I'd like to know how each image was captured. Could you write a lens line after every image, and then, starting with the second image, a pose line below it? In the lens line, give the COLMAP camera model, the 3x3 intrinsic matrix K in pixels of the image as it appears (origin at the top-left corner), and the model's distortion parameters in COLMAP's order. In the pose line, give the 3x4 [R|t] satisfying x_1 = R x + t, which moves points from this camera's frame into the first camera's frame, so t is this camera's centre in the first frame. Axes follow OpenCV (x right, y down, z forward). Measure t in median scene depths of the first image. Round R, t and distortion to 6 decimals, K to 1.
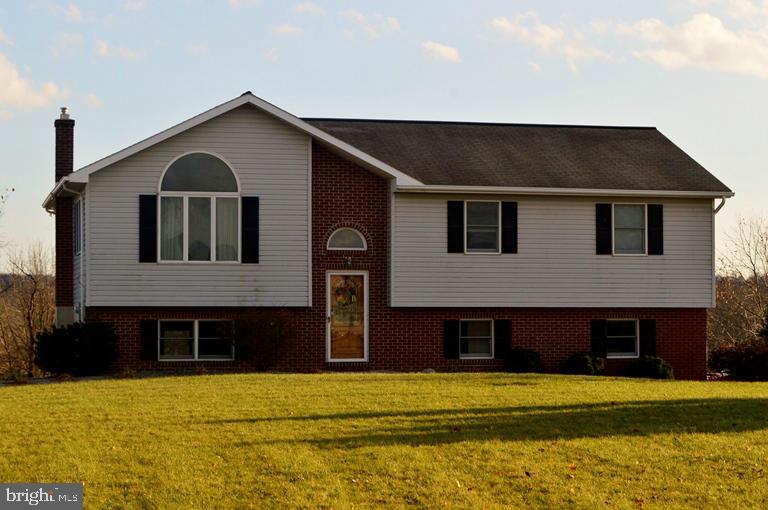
lens RADIAL K [[1743.3, 0, 384.0], [0, 1743.3, 255.0], [0, 0, 1]] dist [-0.004888, -0.103490]
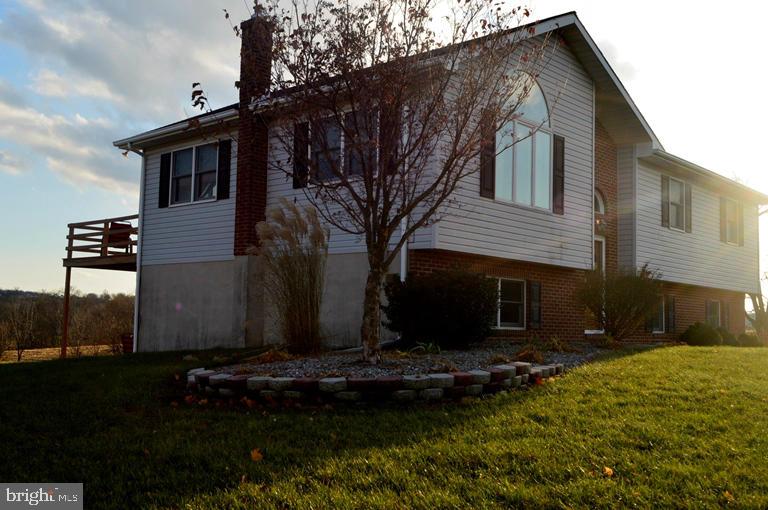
lens RADIAL K [[805.5, 0, 384.0], [0, 805.5, 255.0], [0, 0, 1]] dist [-0.008500, -0.008989]
pose [[0.832209, 0.072873, 0.549653, -0.349322], [-0.050086, 0.997153, -0.056370, 0.049110], [-0.552196, 0.019382, 0.833489, 0.704842]]
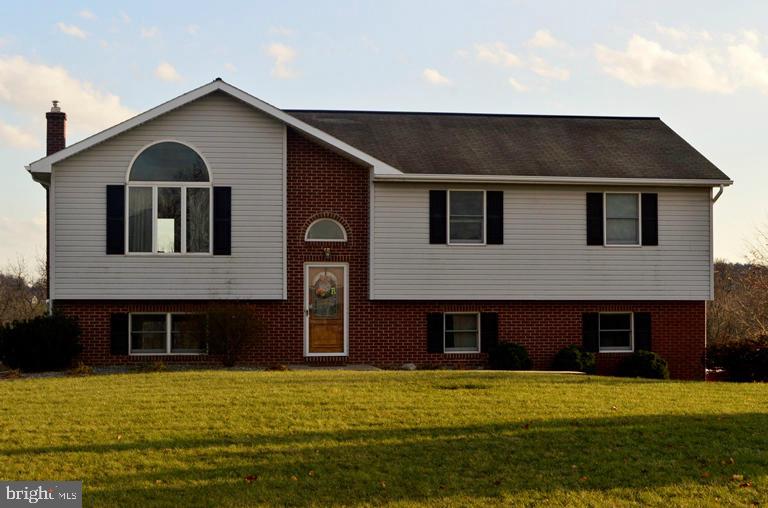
lens RADIAL K [[1413.9, 0, 384.0], [0, 1413.9, 254.0], [0, 0, 1]] dist [-0.010898, -0.009766]
pose [[0.996649, -0.002304, -0.081769, 0.075605], [0.002427, 0.999996, 0.001398, 0.003210], [0.081765, -0.001592, 0.996650, 0.216120]]
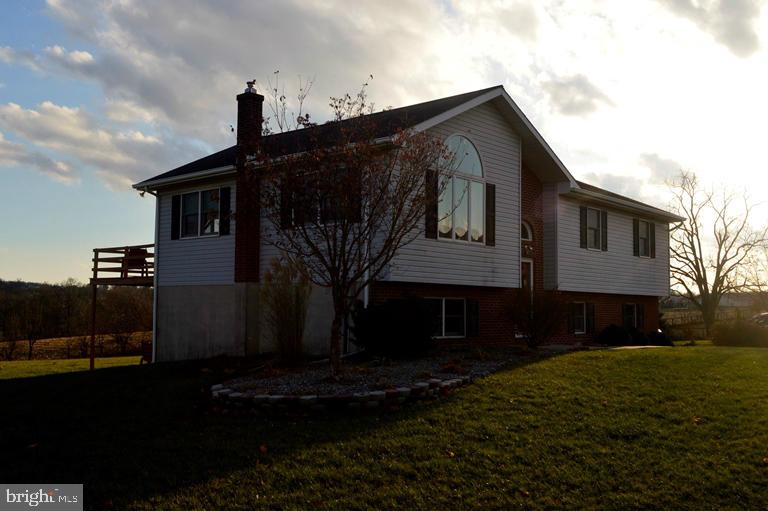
lens RADIAL K [[761.4, 0, 384.0], [0, 761.4, 255.5], [0, 0, 1]] dist [-0.015525, -0.012604]
pose [[0.821181, 0.051673, 0.568323, -0.384548], [-0.034981, 0.998577, -0.040247, 0.030785], [-0.569594, 0.013169, 0.821821, 0.637778]]
